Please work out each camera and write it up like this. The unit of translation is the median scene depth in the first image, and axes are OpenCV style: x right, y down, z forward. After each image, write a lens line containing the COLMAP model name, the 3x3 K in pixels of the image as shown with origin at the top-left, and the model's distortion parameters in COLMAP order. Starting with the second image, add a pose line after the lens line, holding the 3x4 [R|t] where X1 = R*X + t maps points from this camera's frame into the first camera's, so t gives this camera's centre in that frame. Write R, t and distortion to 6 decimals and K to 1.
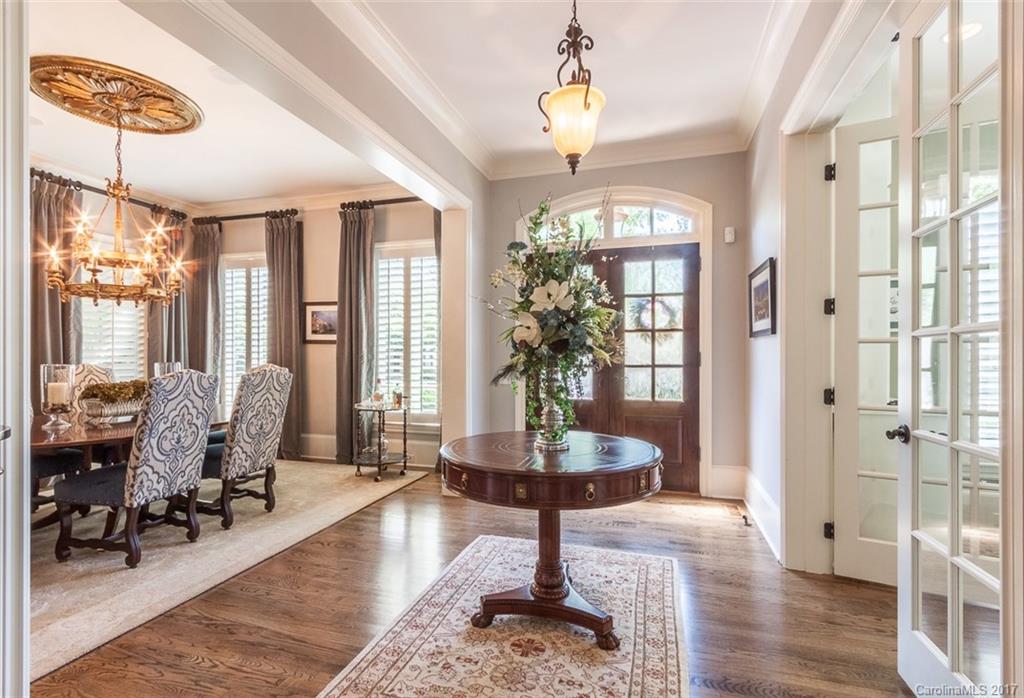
lens RADIAL K [[480.9, 0, 514.7], [0, 480.9, 352.1], [0, 0, 1]] dist [0.012544, 0.000397]
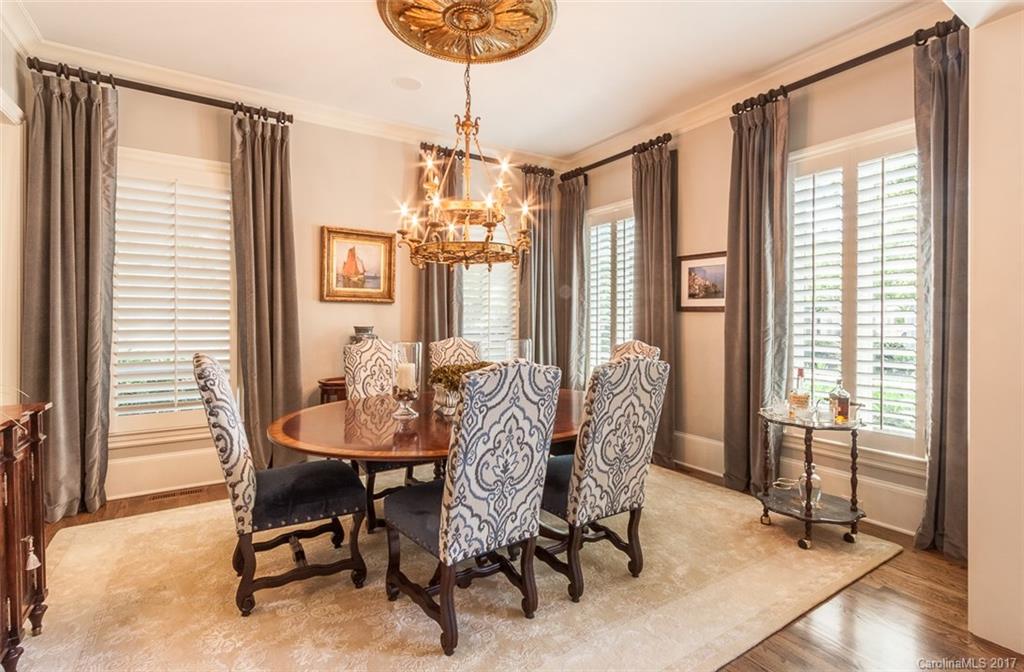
lens RADIAL K [[475.5, 0, 517.5], [0, 475.5, 327.6], [0, 0, 1]] dist [-0.000932, -0.000972]
pose [[0.753439, 0.012418, -0.657401, -0.170924], [0.002248, 0.999767, 0.021463, -0.011707], [0.657514, -0.017649, 0.753236, 0.341727]]
